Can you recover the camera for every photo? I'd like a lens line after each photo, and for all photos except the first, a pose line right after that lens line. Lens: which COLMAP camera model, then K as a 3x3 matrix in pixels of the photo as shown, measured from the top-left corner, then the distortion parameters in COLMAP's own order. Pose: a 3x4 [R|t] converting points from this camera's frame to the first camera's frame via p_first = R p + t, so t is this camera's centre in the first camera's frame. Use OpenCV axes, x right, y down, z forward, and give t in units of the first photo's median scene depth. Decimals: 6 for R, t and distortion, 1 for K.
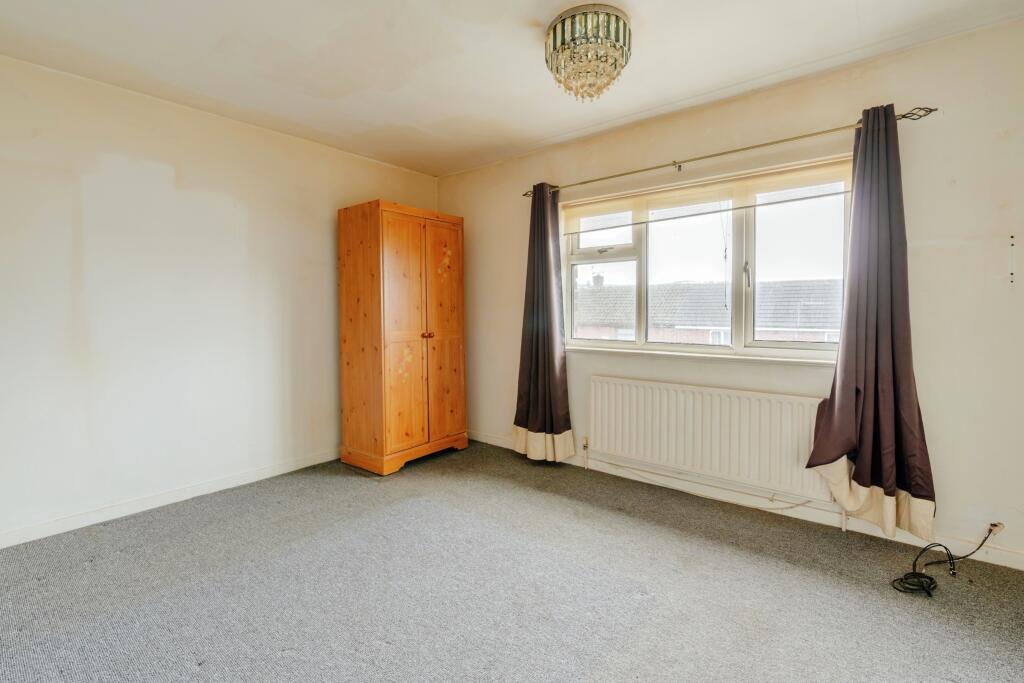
lens RADIAL K [[468.4, 0, 512.5], [0, 468.4, 332.4], [0, 0, 1]] dist [-0.000625, -0.000272]
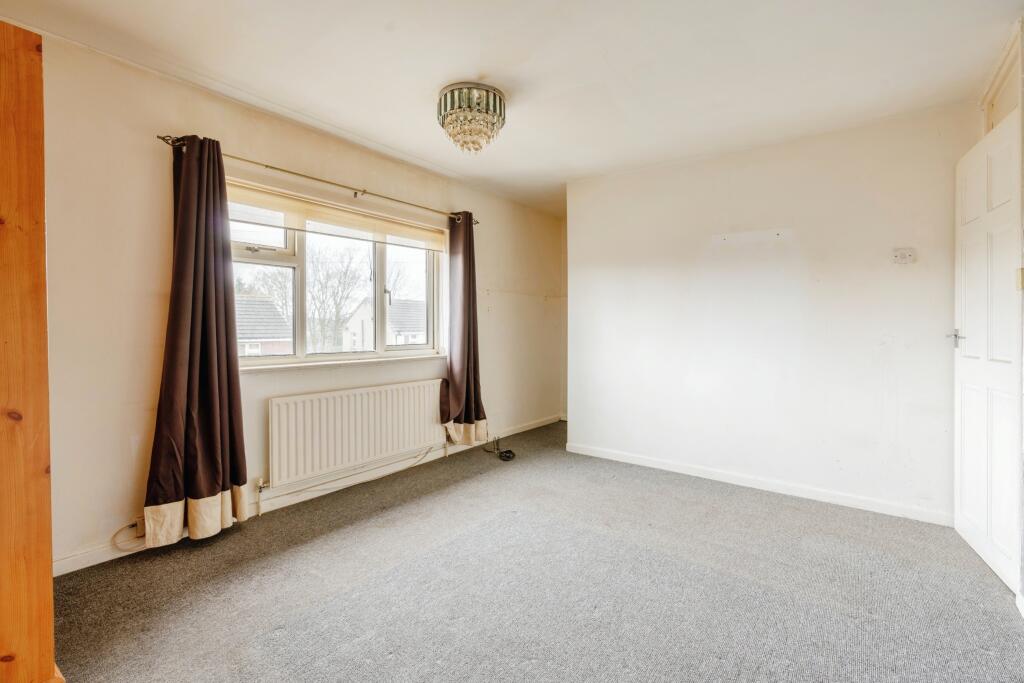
lens RADIAL K [[467.7, 0, 512.0], [0, 467.7, 341.5], [0, 0, 1]] dist [0.000916, -0.000012]
pose [[-0.047697, -0.030124, 0.998407, -0.771991], [0.040328, 0.998672, 0.032059, -0.021973], [-0.998047, 0.041793, -0.046419, 0.684086]]
